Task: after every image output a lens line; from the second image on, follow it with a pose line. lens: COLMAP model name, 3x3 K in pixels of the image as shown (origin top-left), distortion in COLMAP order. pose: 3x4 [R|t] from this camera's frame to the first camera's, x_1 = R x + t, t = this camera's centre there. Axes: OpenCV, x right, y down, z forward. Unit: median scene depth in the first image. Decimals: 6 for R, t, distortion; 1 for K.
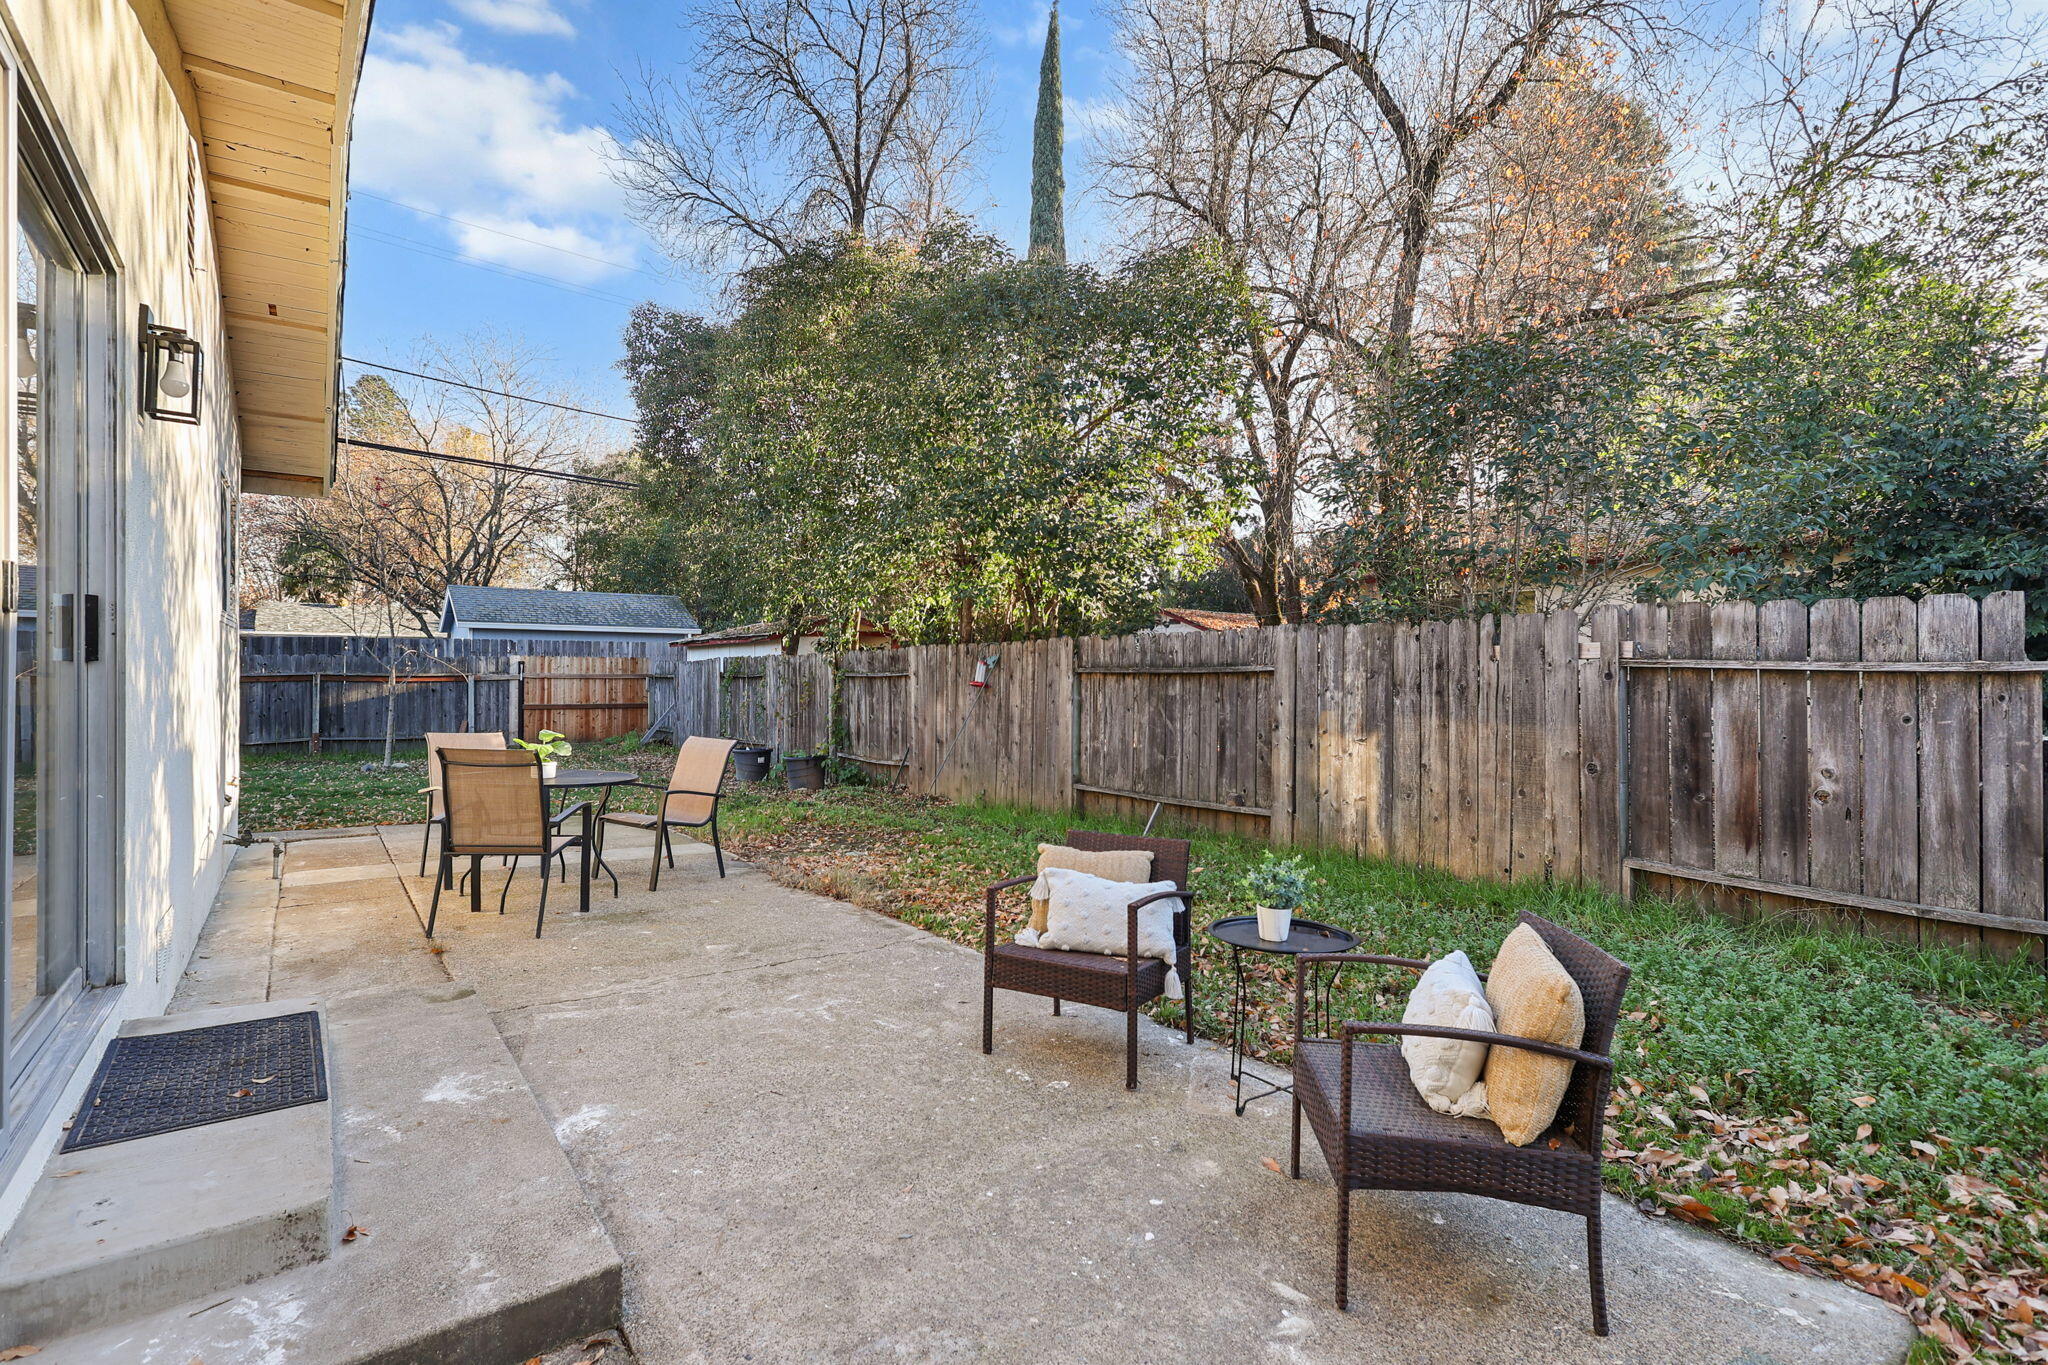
lens RADIAL K [[1008.8, 0, 1037.8], [0, 1008.8, 674.0], [0, 0, 1]] dist [0.012406, 0.000514]
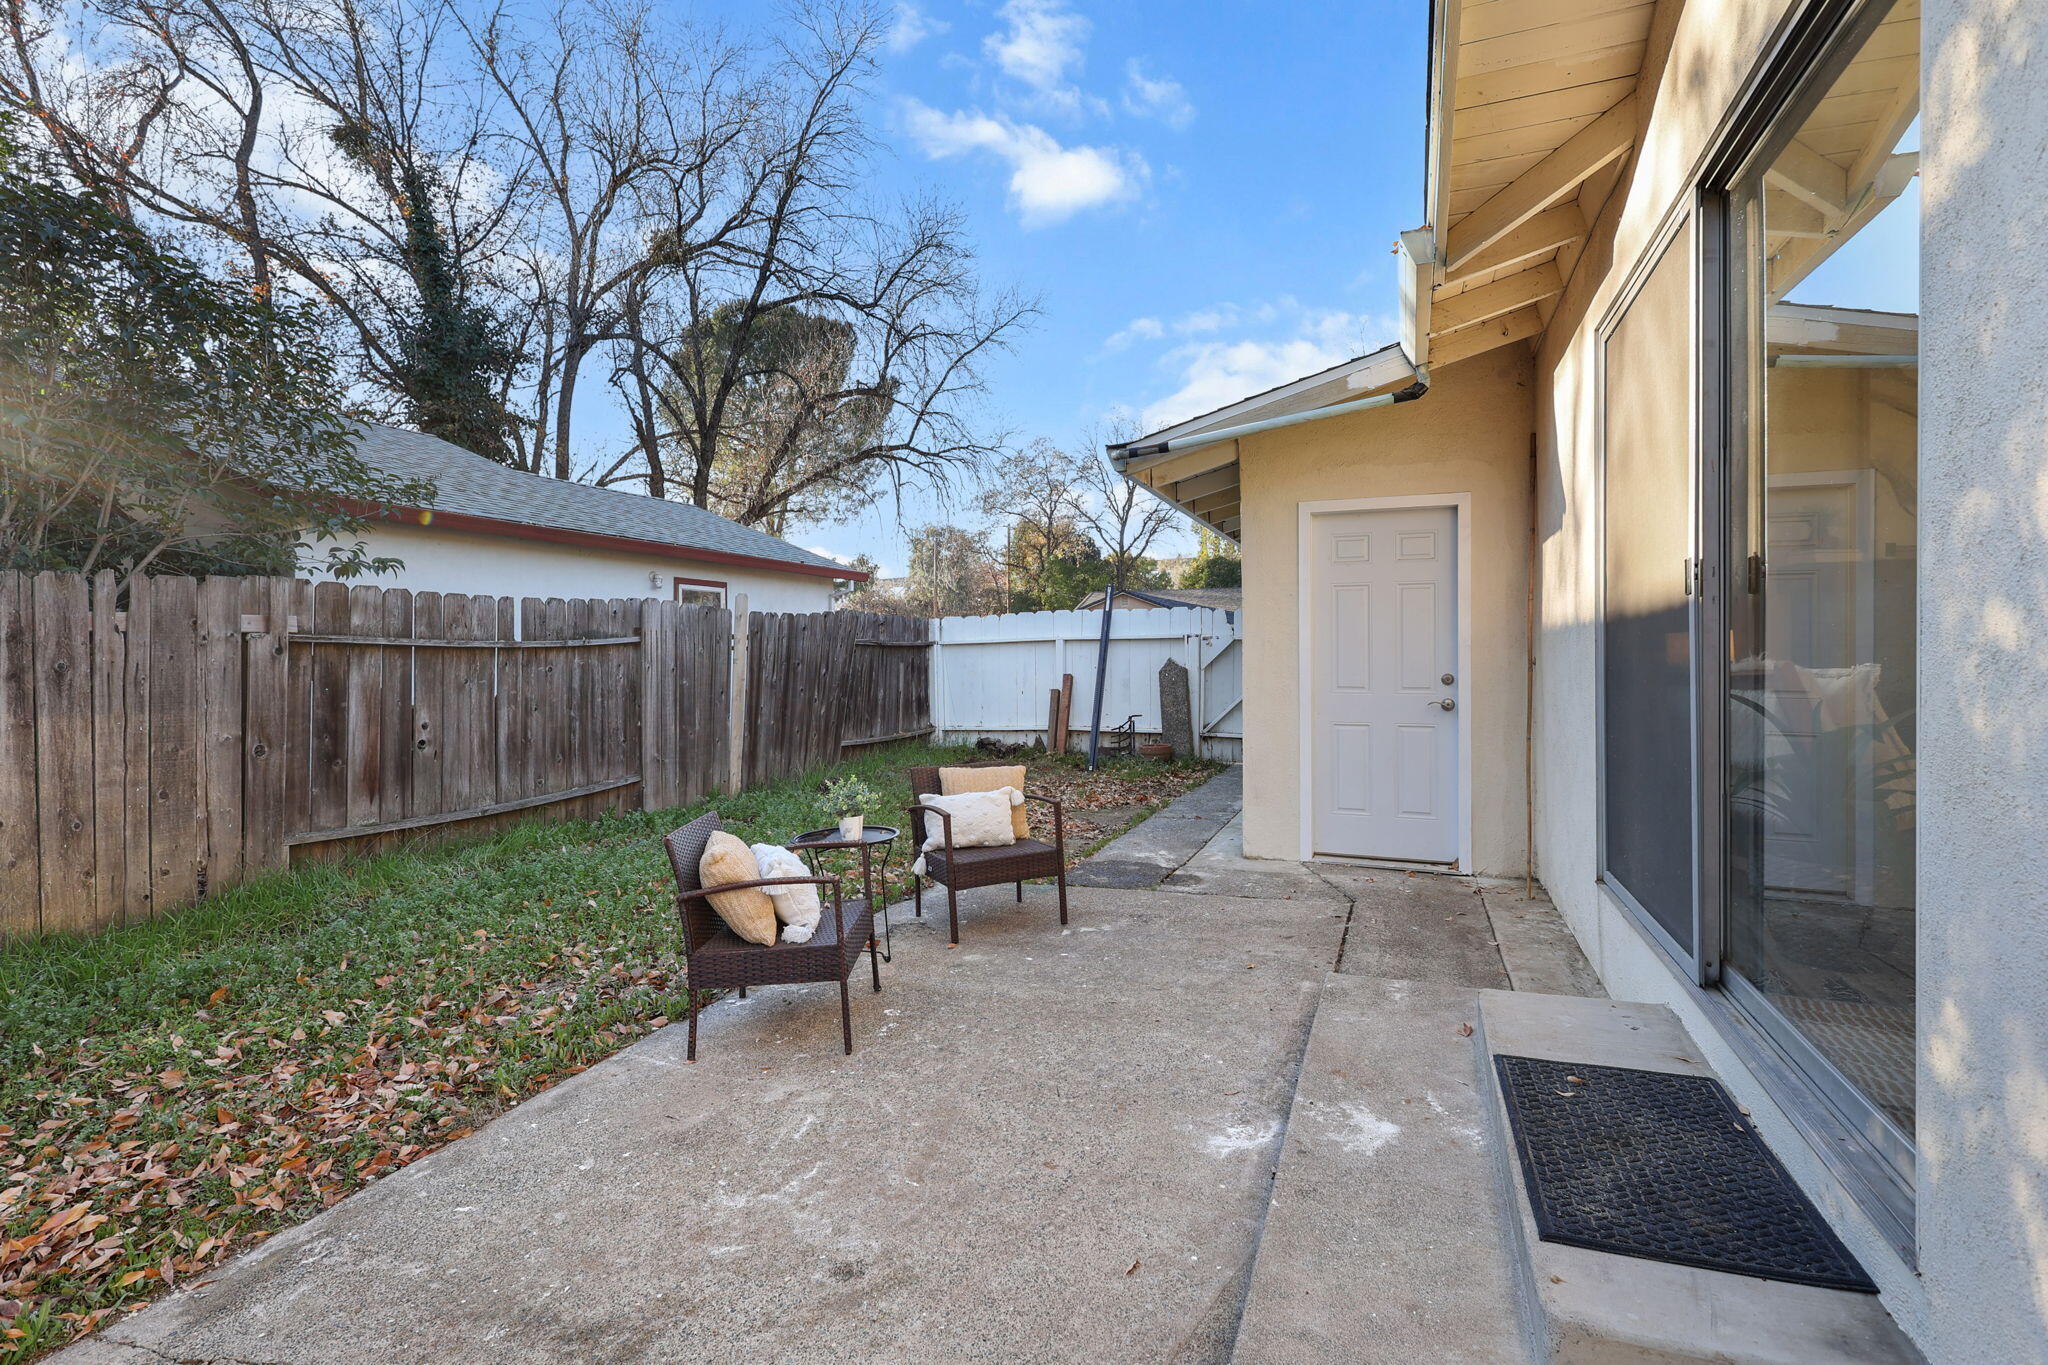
lens RADIAL K [[966.2, 0, 1031.0], [0, 966.2, 664.9], [0, 0, 1]] dist [-0.001447, -0.000694]
pose [[-0.542299, -0.008810, 0.840139, -0.614365], [0.005305, 0.999889, 0.013909, 0.006461], [-0.840169, 0.011999, -0.542192, 0.933348]]
